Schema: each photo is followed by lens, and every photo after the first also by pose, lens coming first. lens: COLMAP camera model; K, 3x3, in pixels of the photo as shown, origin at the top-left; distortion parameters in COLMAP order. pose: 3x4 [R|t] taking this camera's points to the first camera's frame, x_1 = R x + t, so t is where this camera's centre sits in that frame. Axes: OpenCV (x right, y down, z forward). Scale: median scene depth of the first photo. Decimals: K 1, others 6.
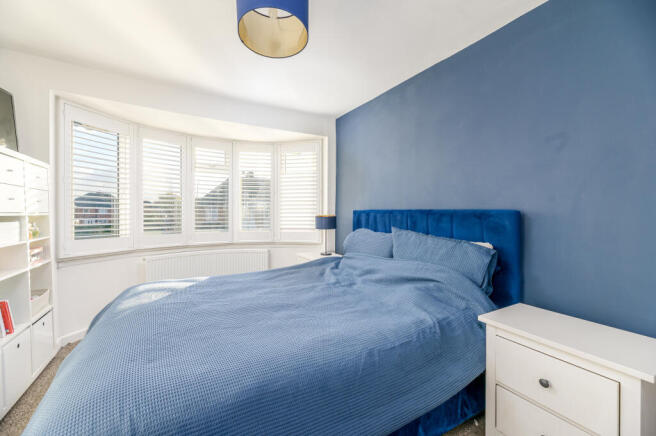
lens RADIAL K [[261.9, 0, 327.2], [0, 261.9, 210.7], [0, 0, 1]] dist [-0.001280, -0.000287]
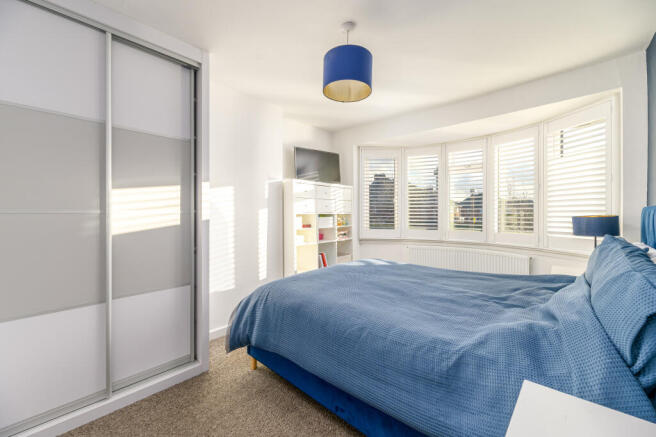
lens RADIAL K [[271.0, 0, 325.4], [0, 271.0, 213.4], [0, 0, 1]] dist [-0.000163, -0.000020]
pose [[0.302151, -0.000319, -0.953260, 0.621018], [0.013585, 0.999900, 0.003972, 0.002822], [0.953163, -0.014150, 0.302126, 0.224203]]
